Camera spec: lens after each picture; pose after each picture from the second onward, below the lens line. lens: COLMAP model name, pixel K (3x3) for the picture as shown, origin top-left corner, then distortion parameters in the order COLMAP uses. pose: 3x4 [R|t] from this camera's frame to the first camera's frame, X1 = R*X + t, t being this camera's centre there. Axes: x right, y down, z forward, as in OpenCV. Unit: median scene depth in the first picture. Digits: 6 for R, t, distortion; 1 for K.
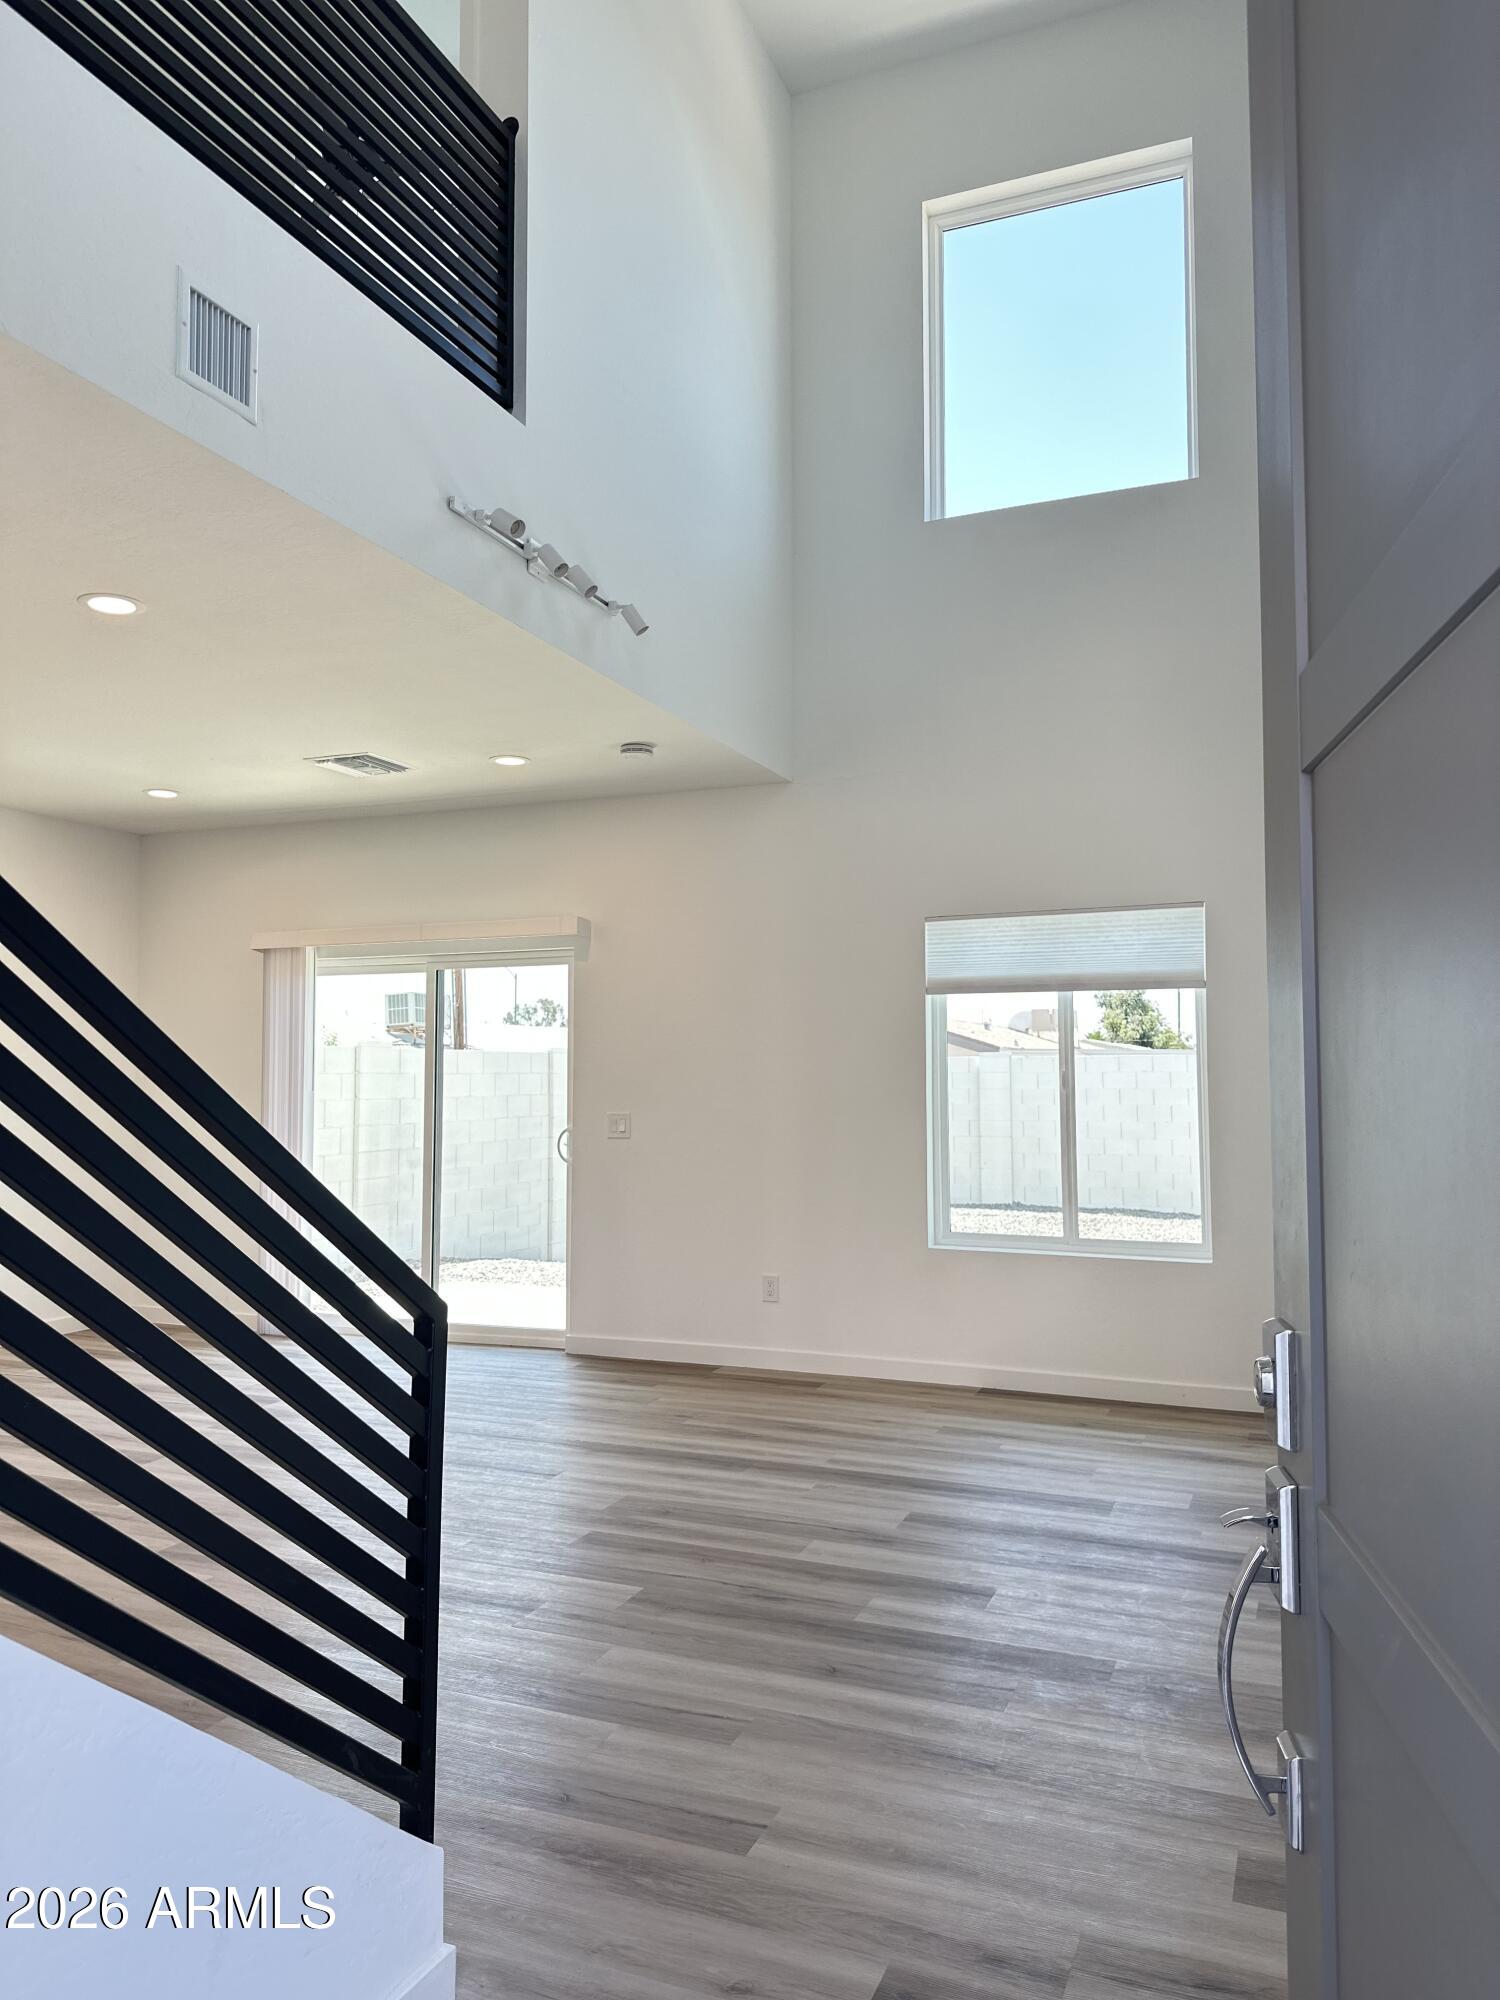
lens RADIAL K [[1399.8, 0, 748.6], [0, 1399.8, 1004.8], [0, 0, 1]] dist [0.100441, -0.066806]
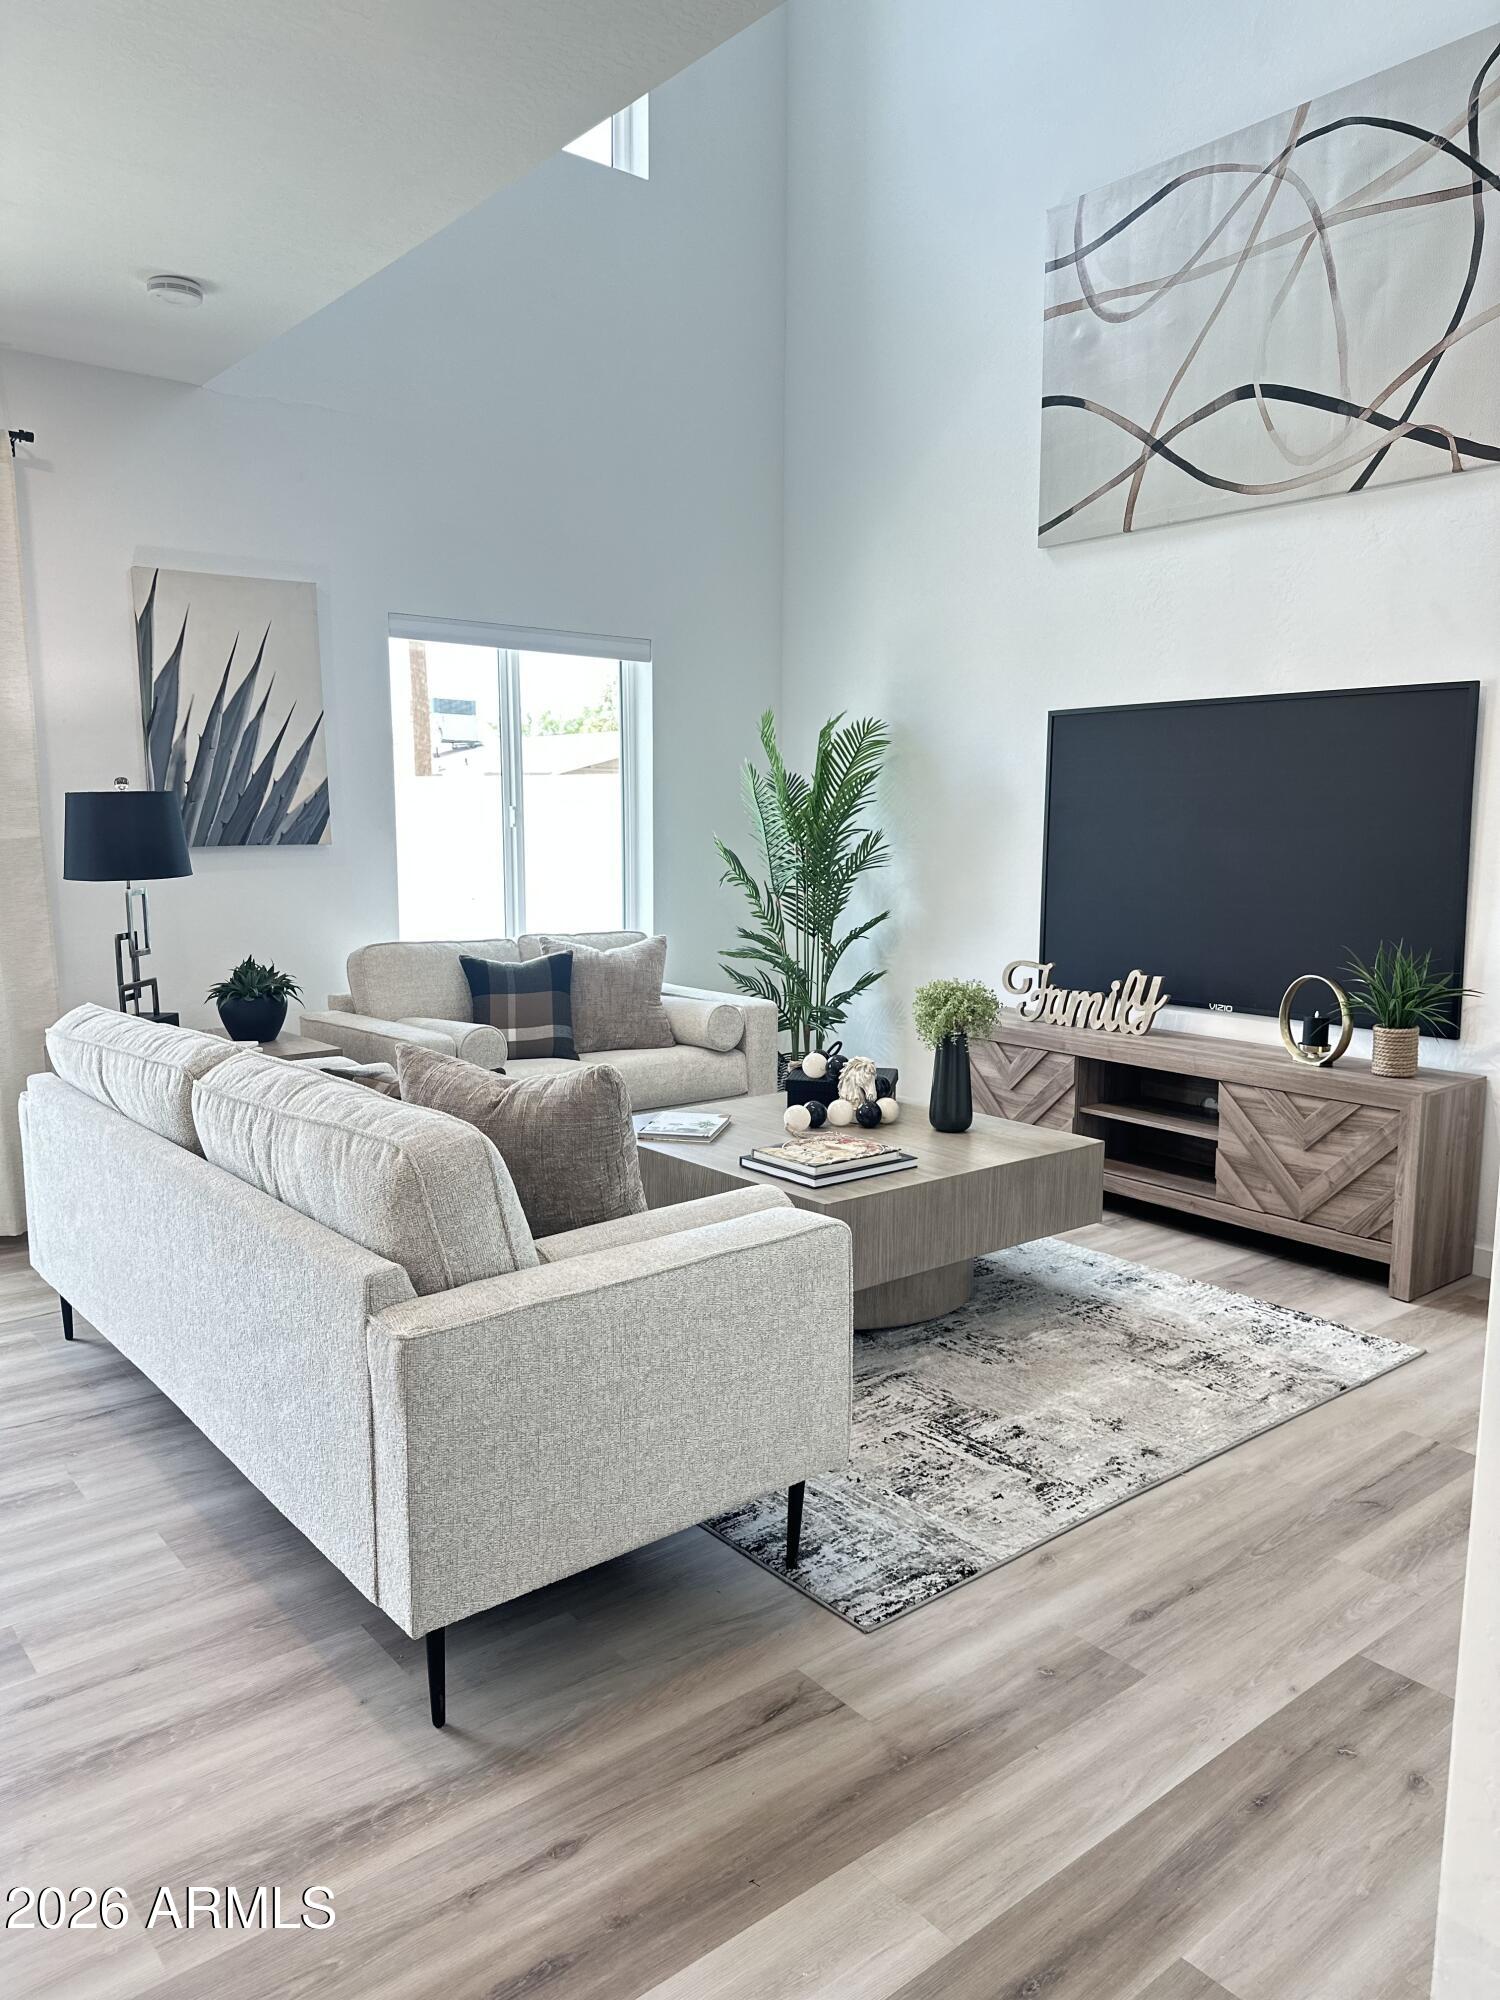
lens RADIAL K [[1399.3, 0, 750.0], [0, 1399.3, 1000.0], [0, 0, 1]] dist [0.071917, -0.076419]
pose [[0.471044, -0.112452, 0.874913, -1.059670], [-0.051796, 0.986604, 0.154694, 0.044427], [-0.880588, -0.118184, 0.458909, 0.845871]]
